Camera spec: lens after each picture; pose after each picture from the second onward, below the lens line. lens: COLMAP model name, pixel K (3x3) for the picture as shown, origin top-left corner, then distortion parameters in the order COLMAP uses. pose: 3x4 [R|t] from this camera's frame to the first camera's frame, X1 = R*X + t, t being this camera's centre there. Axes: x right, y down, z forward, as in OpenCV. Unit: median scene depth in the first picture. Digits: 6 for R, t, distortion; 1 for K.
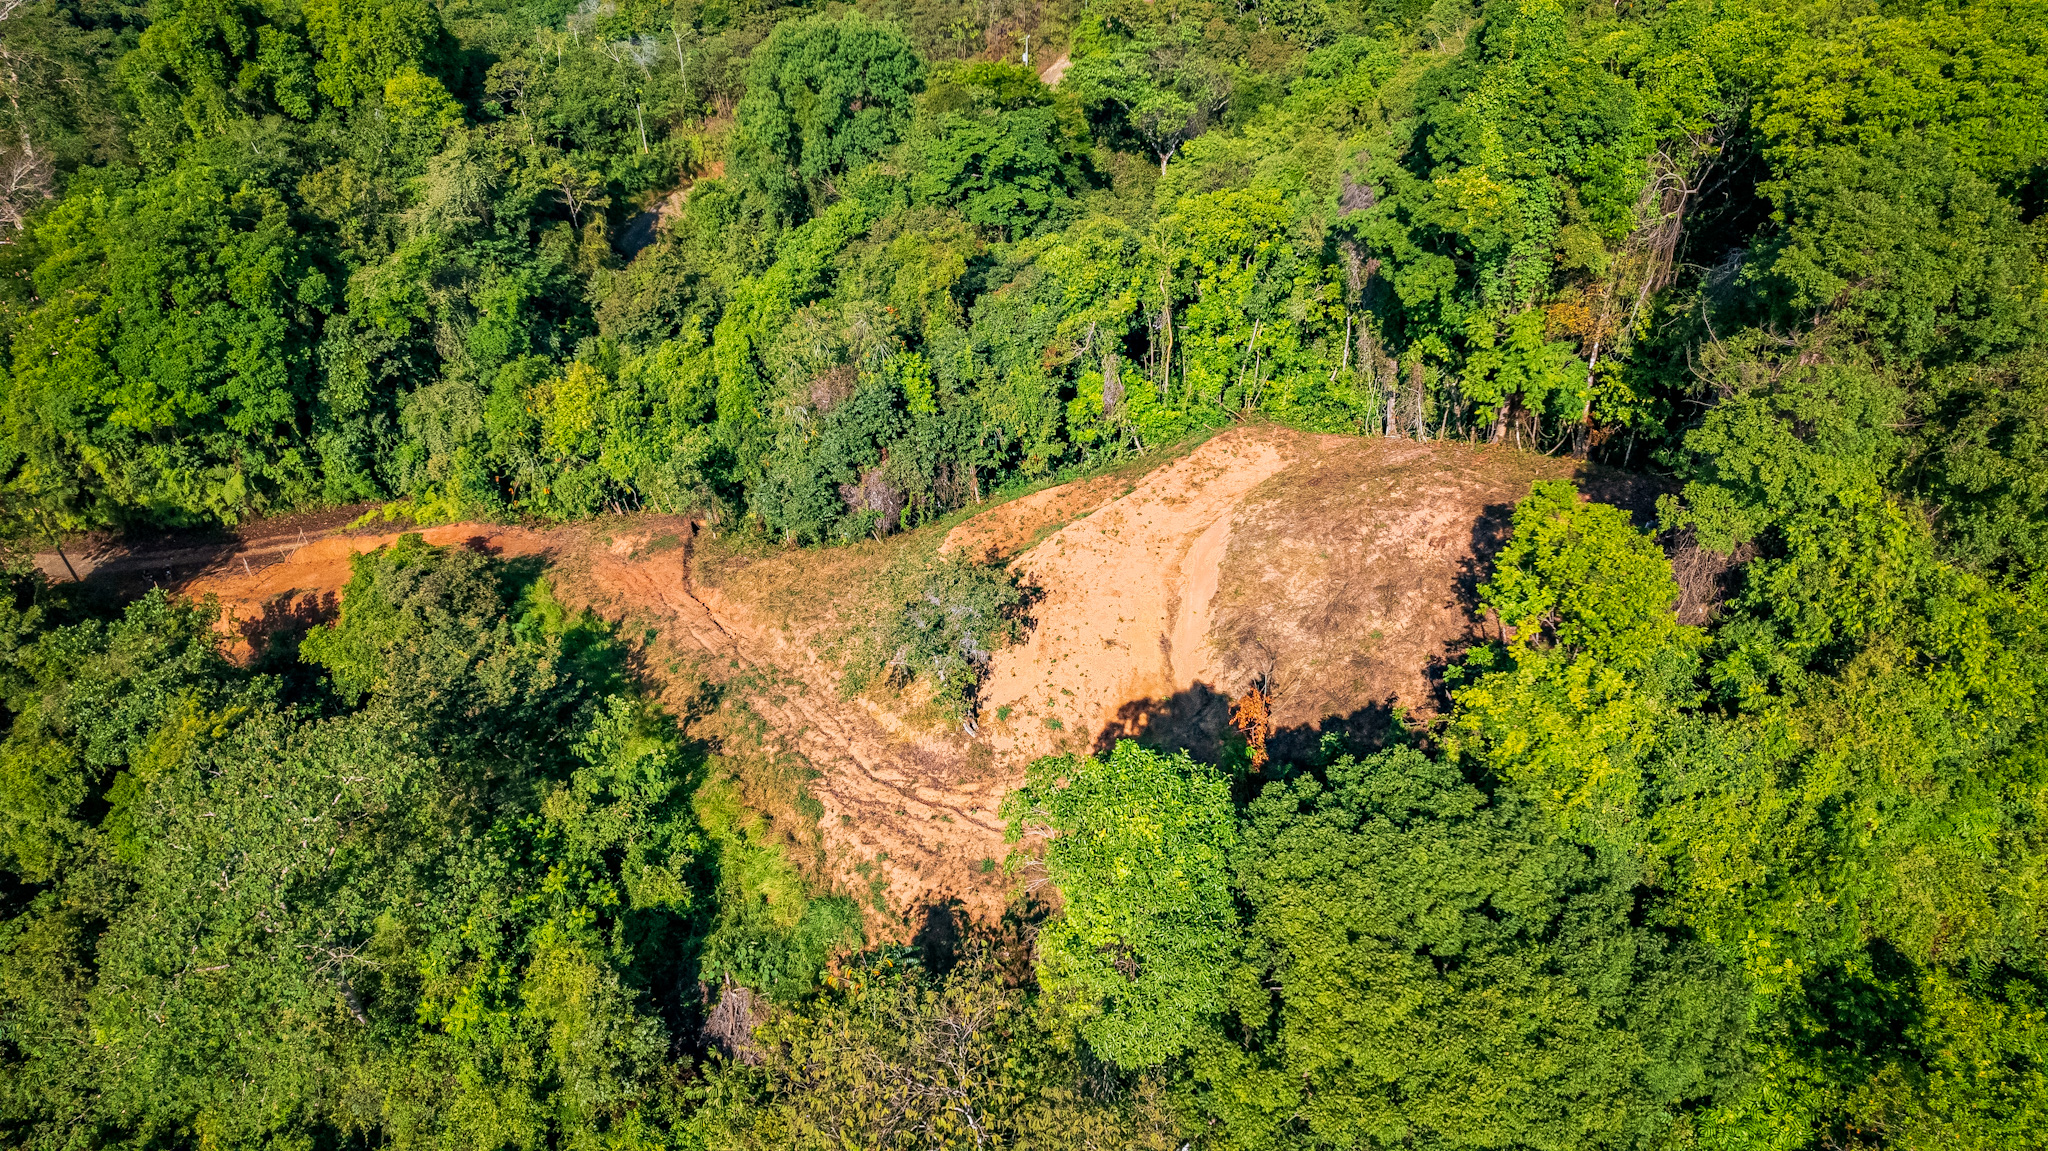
lens RADIAL K [[1310.2, 0, 1033.5], [0, 1310.2, 585.7], [0, 0, 1]] dist [-0.066698, 0.062910]
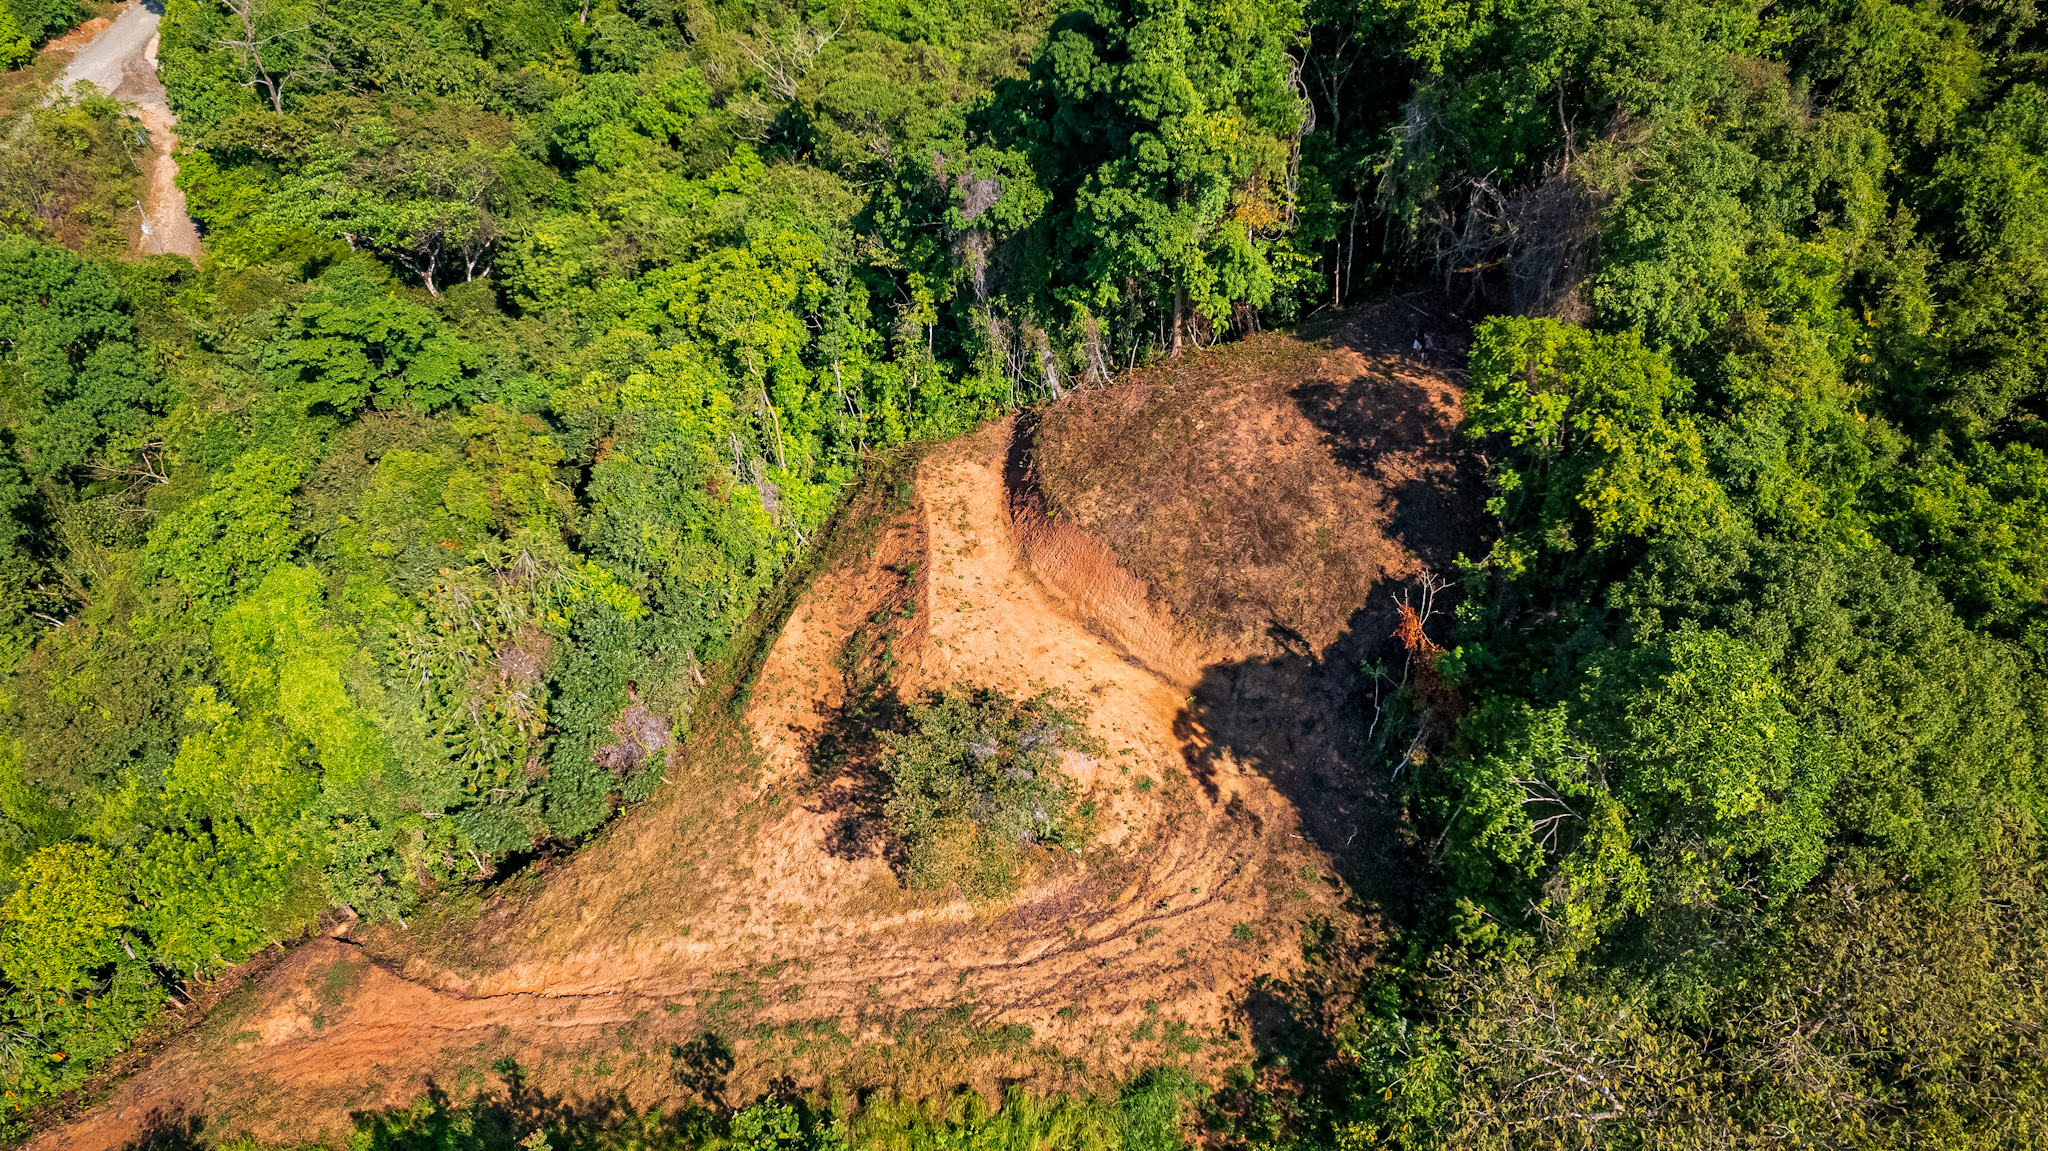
lens RADIAL K [[1310.2, 0, 1025.0], [0, 1310.2, 582.2], [0, 0, 1]] dist [-0.066698, 0.062910]
pose [[0.634190, -0.499750, 0.589960, -0.336095], [0.499867, 0.847136, 0.180259, -0.149471], [-0.589861, 0.180583, 0.787054, 0.176502]]
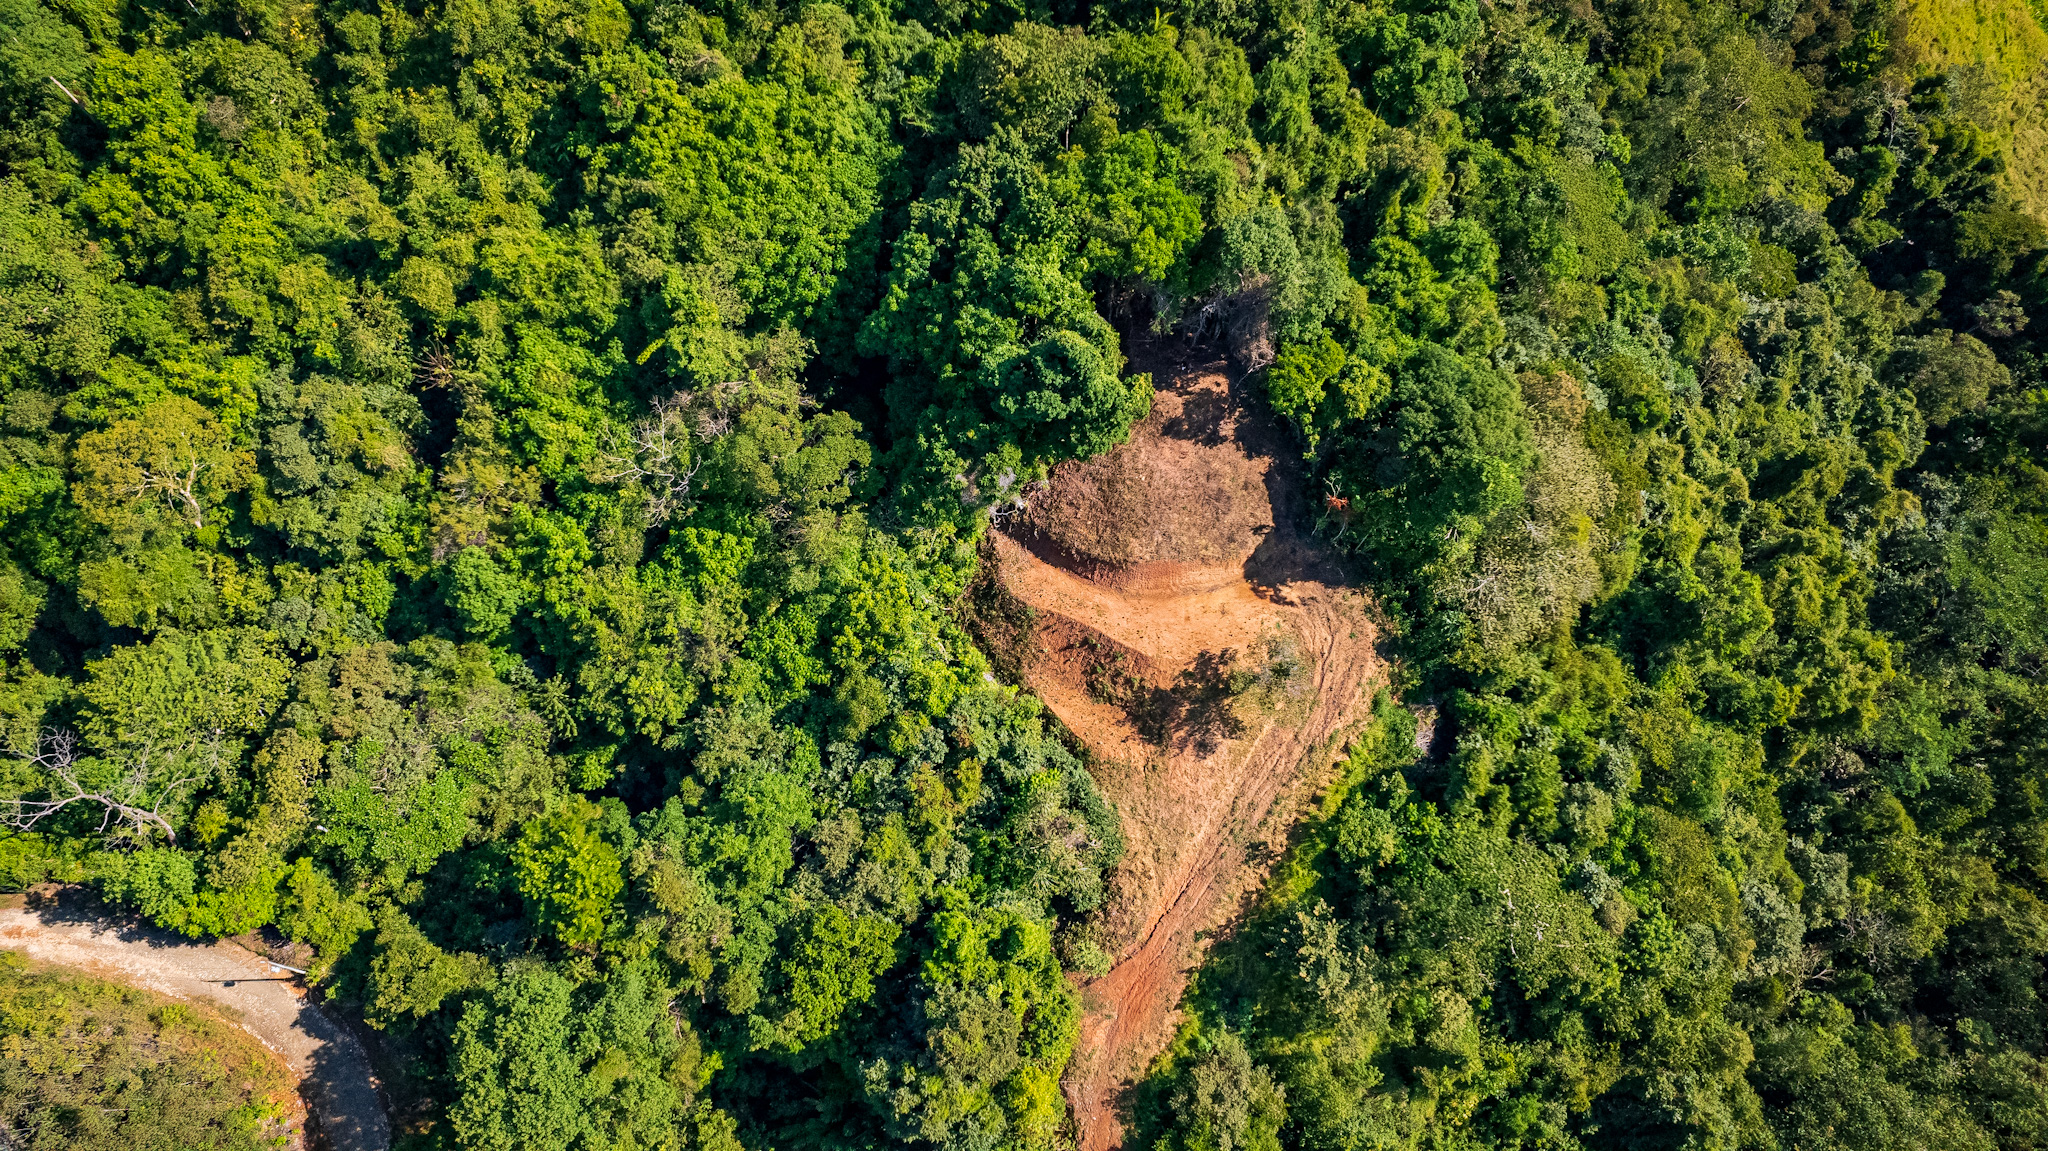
lens RADIAL K [[1310.2, 0, 1026.0], [0, 1310.2, 583.2], [0, 0, 1]] dist [-0.066698, 0.062910]
pose [[-0.319145, -0.860243, 0.397653, -0.408891], [0.609274, 0.135151, 0.781357, -1.161193], [-0.725900, 0.491646, 0.480992, 0.153059]]
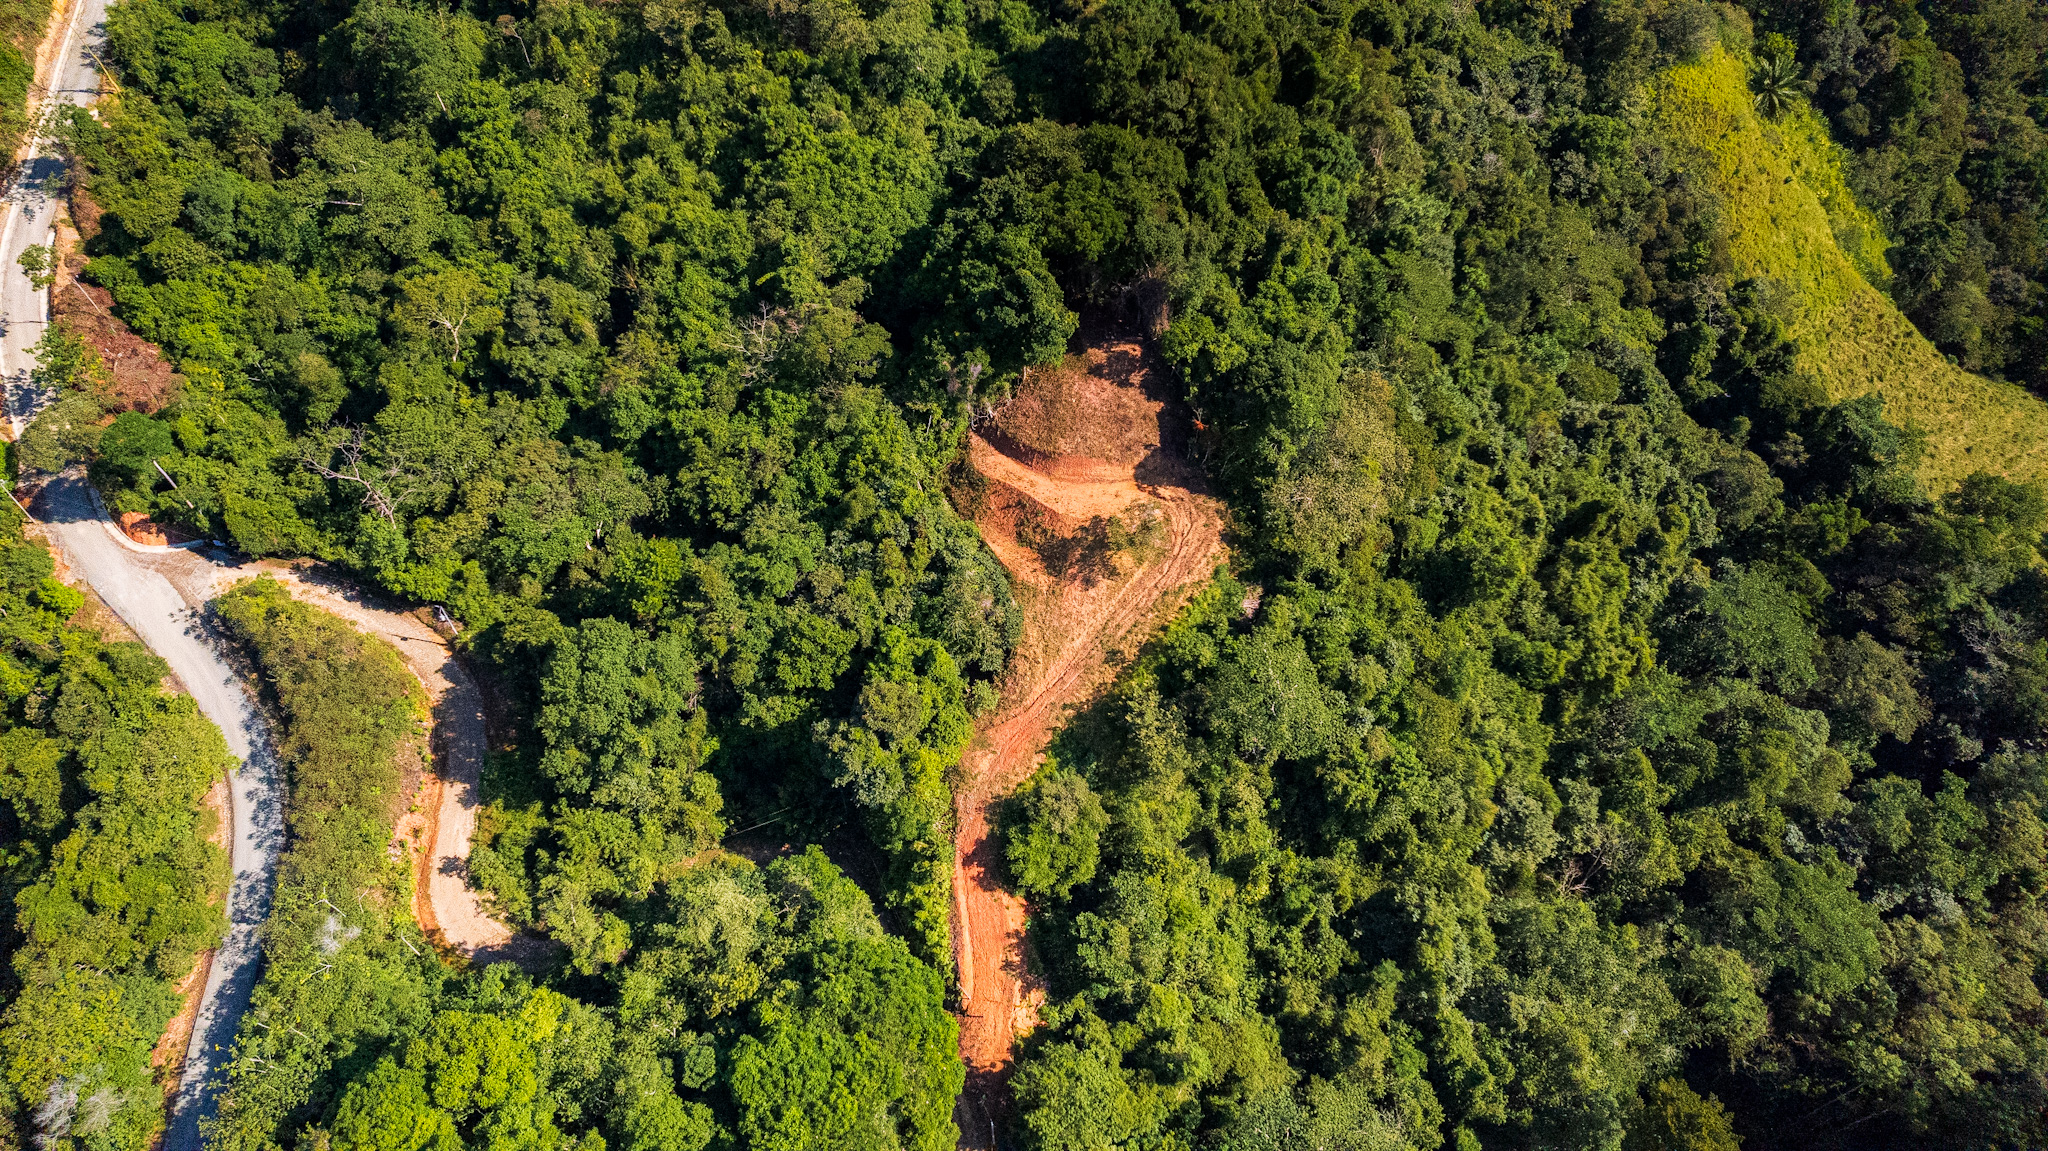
lens RADIAL K [[1310.2, 0, 1023.6], [0, 1310.2, 580.3], [0, 0, 1]] dist [-0.066698, 0.062910]
pose [[-0.166182, -0.786396, 0.594950, -1.204195], [0.627496, 0.381086, 0.678986, -1.342260], [-0.760679, 0.486164, 0.430131, -0.003549]]
